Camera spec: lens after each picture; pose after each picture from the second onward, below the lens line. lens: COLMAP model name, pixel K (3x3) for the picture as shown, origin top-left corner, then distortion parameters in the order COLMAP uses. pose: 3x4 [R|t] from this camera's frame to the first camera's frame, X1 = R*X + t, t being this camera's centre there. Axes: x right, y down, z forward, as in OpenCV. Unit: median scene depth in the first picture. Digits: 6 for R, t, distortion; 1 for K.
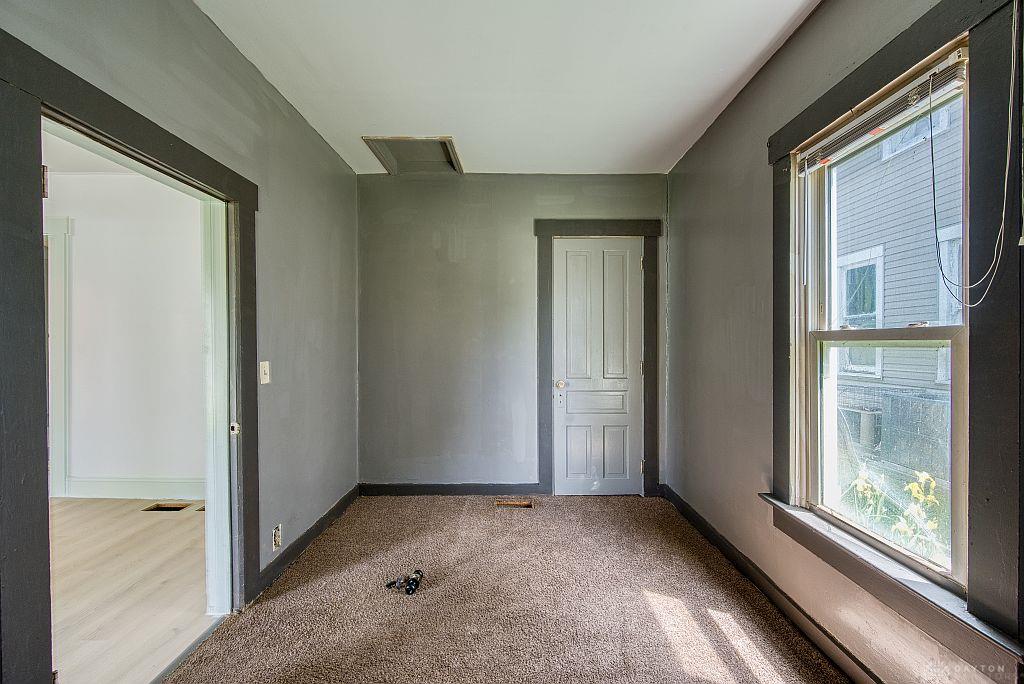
lens RADIAL K [[402.2, 0, 517.5], [0, 402.2, 343.9], [0, 0, 1]] dist [0.001981, -0.000253]
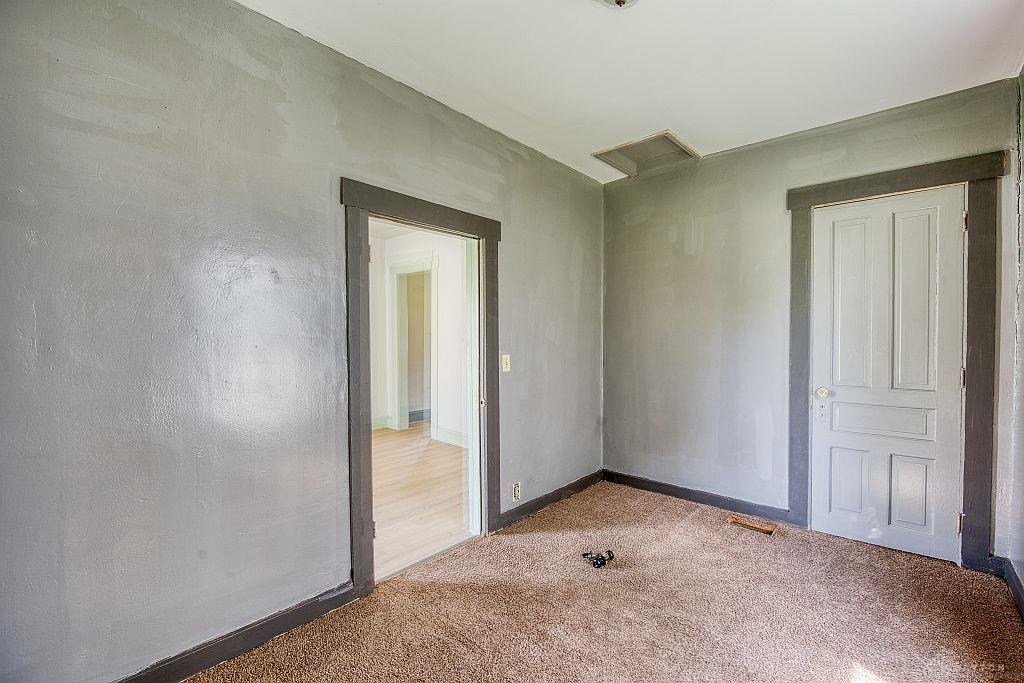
lens RADIAL K [[426.3, 0, 534.4], [0, 426.3, 342.6], [0, 0, 1]] dist [0.002359, -0.006756]
pose [[0.768714, 0.005730, -0.639568, 0.214489], [-0.000988, 0.999969, 0.007772, -0.004227], [0.639592, -0.005342, 0.768696, -0.005330]]
